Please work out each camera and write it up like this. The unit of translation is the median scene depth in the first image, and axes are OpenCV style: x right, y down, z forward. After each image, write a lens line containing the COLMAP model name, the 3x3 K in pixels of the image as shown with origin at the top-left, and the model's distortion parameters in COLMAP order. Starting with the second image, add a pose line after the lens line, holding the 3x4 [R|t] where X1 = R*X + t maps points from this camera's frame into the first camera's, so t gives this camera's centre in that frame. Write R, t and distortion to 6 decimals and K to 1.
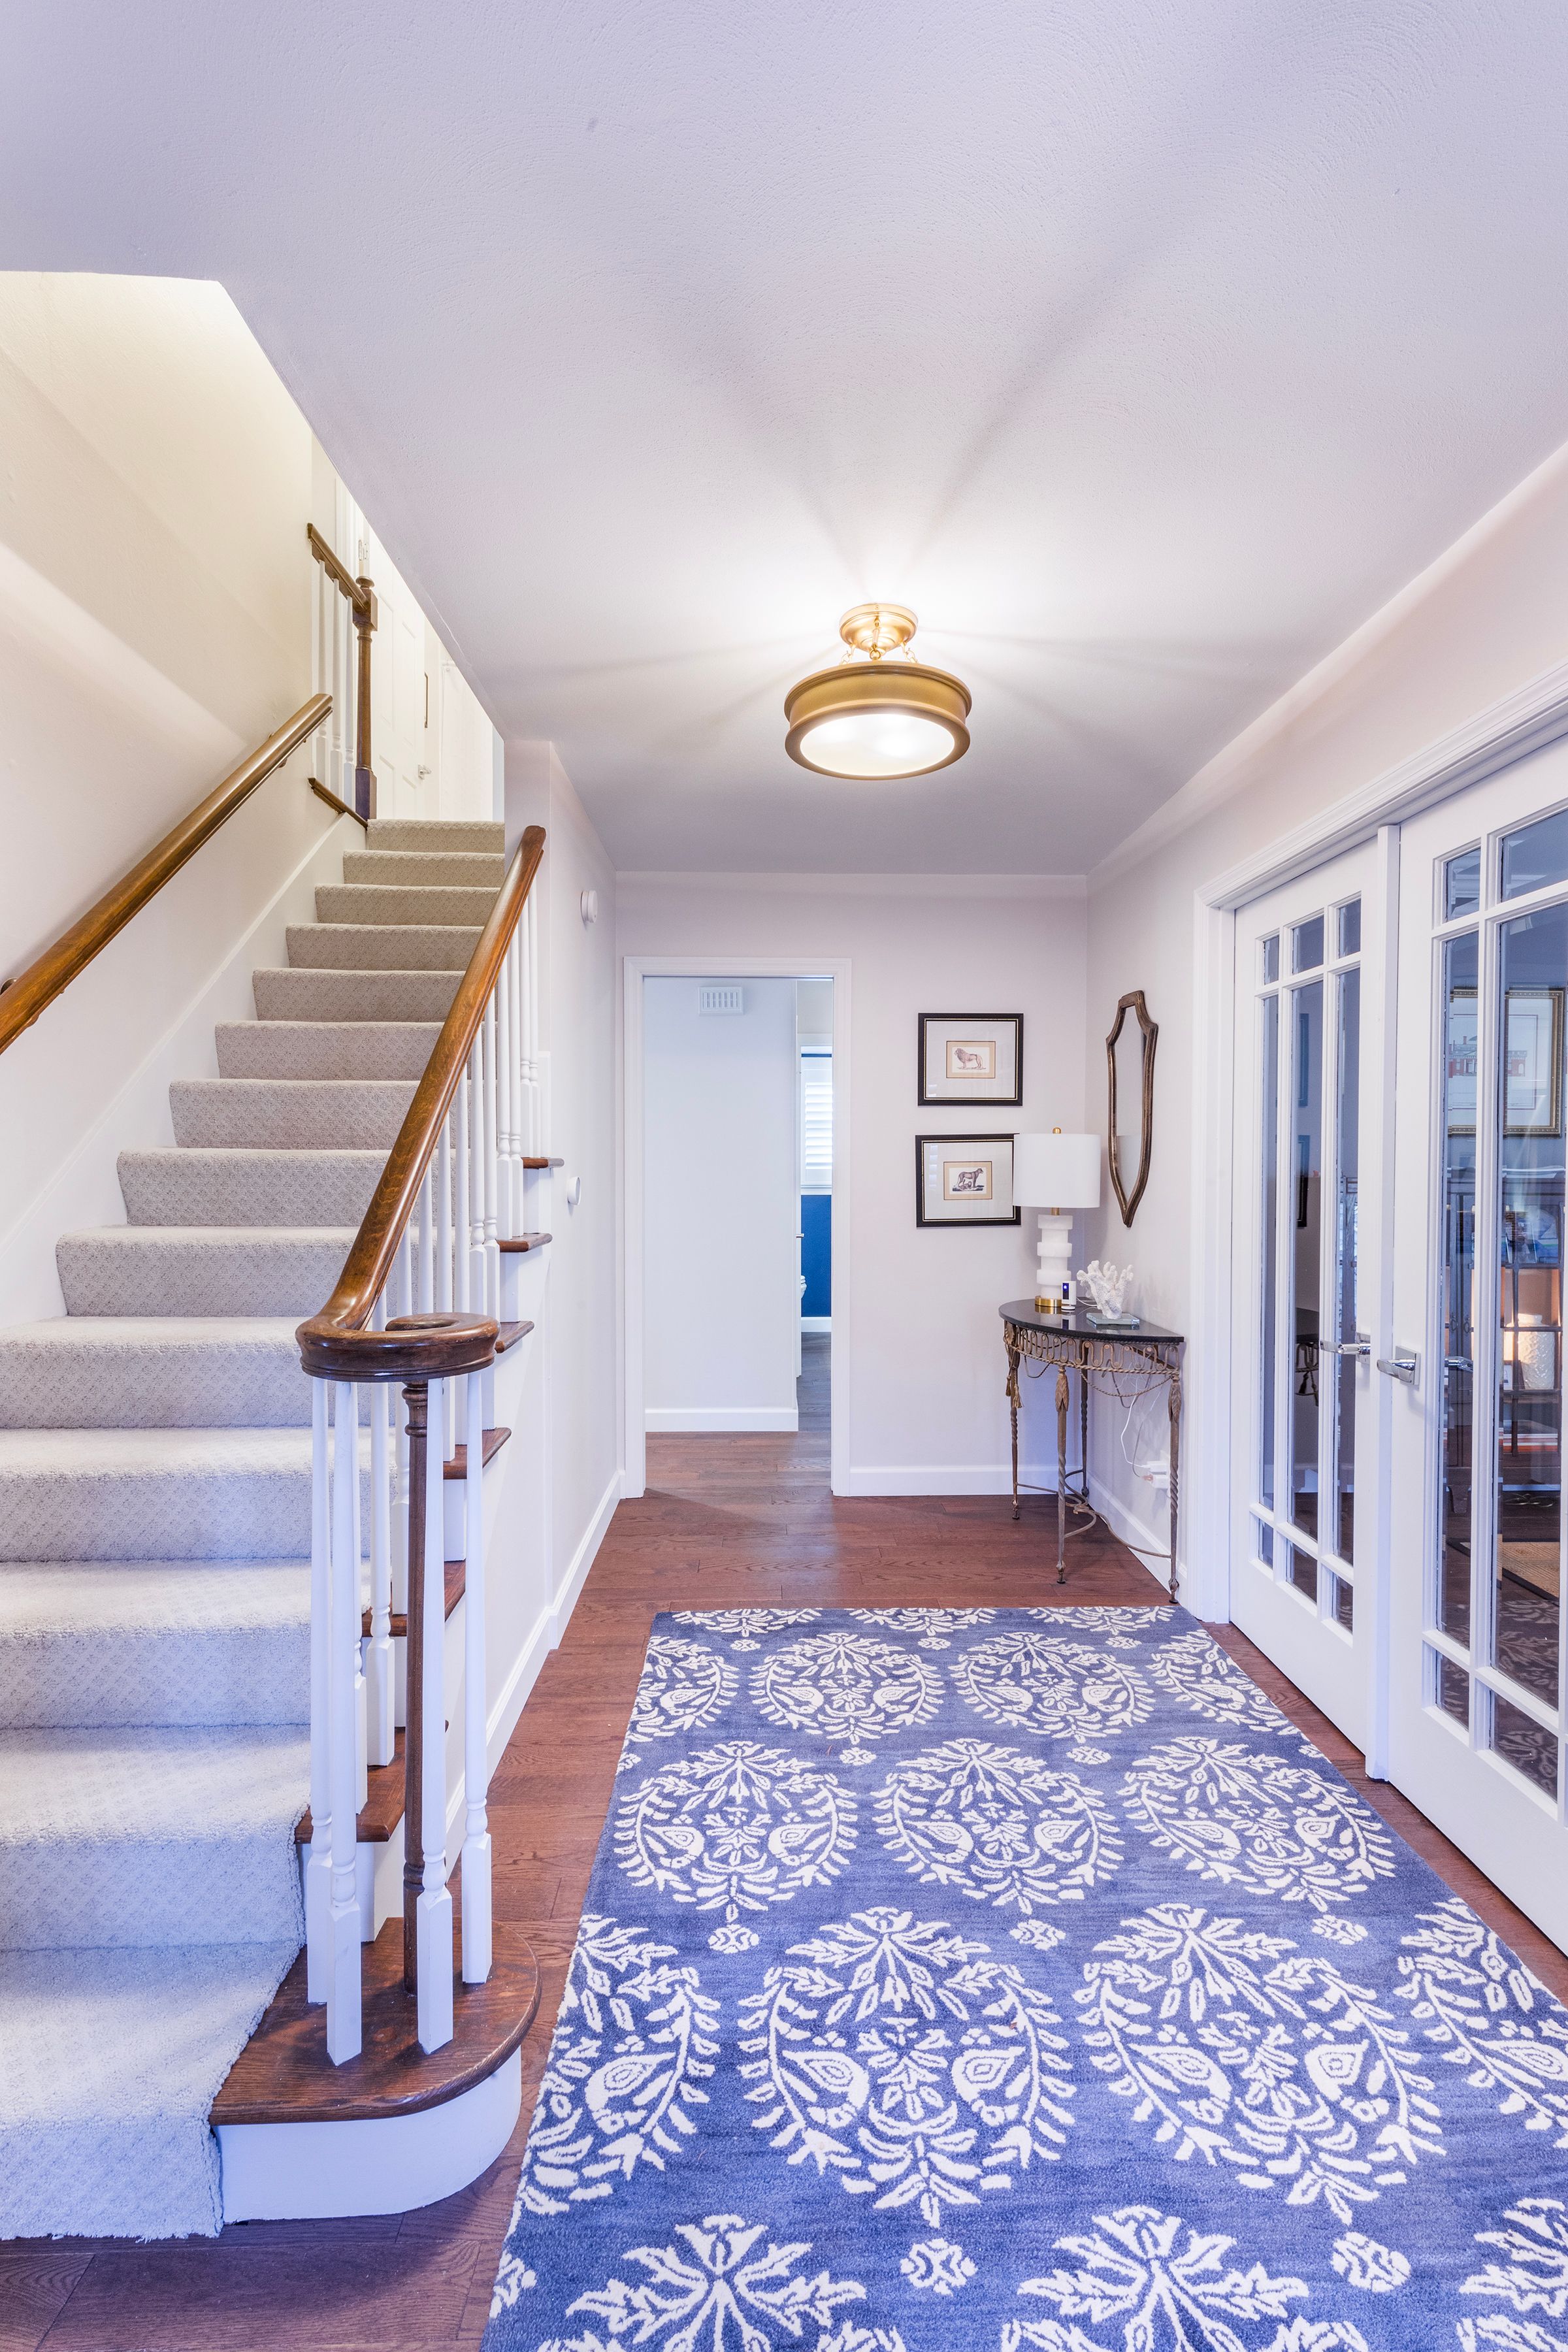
lens RADIAL K [[1059.0, 0, 790.3], [0, 1059.0, 1173.7], [0, 0, 1]] dist [0.007141, -0.002228]
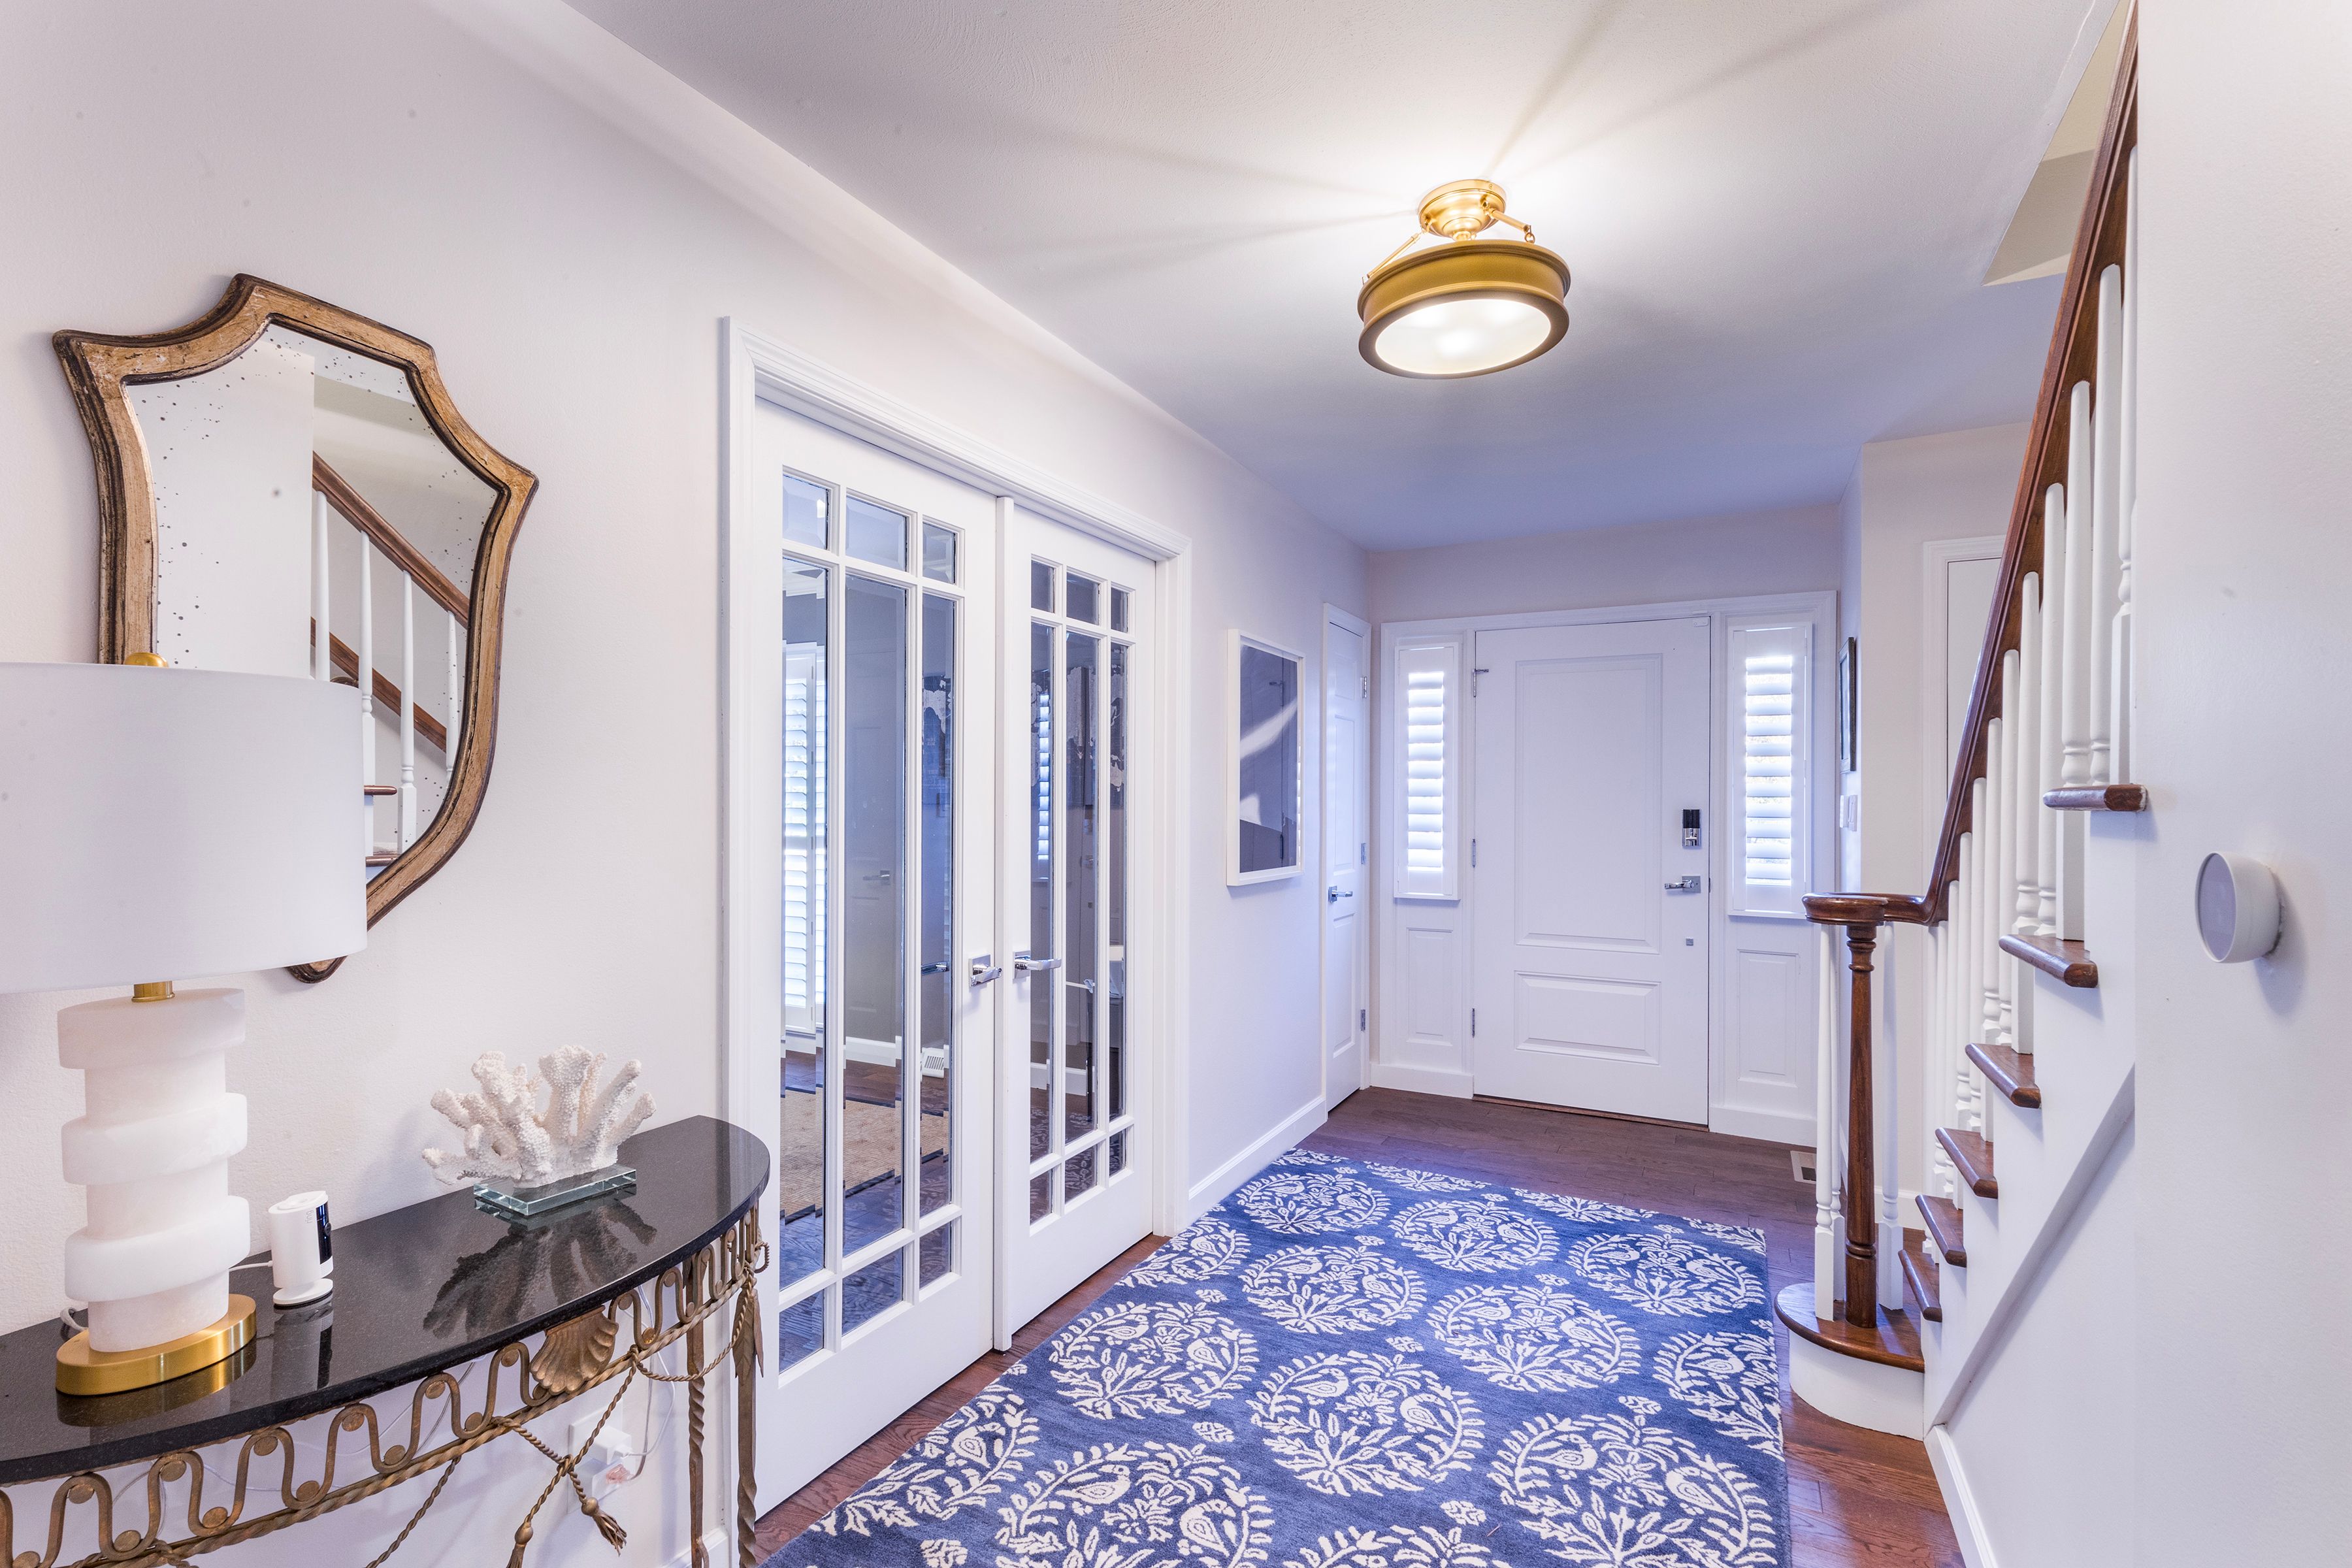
lens RADIAL K [[1059.0, 0, 1185.3], [0, 1059.0, 797.0], [0, 0, 1]] dist [0.007141, -0.002228]
pose [[-0.875988, -0.002655, 0.482325, -0.162406], [0.003536, 0.999923, 0.011927, -0.022516], [-0.482319, 0.012153, -0.875911, 2.043372]]
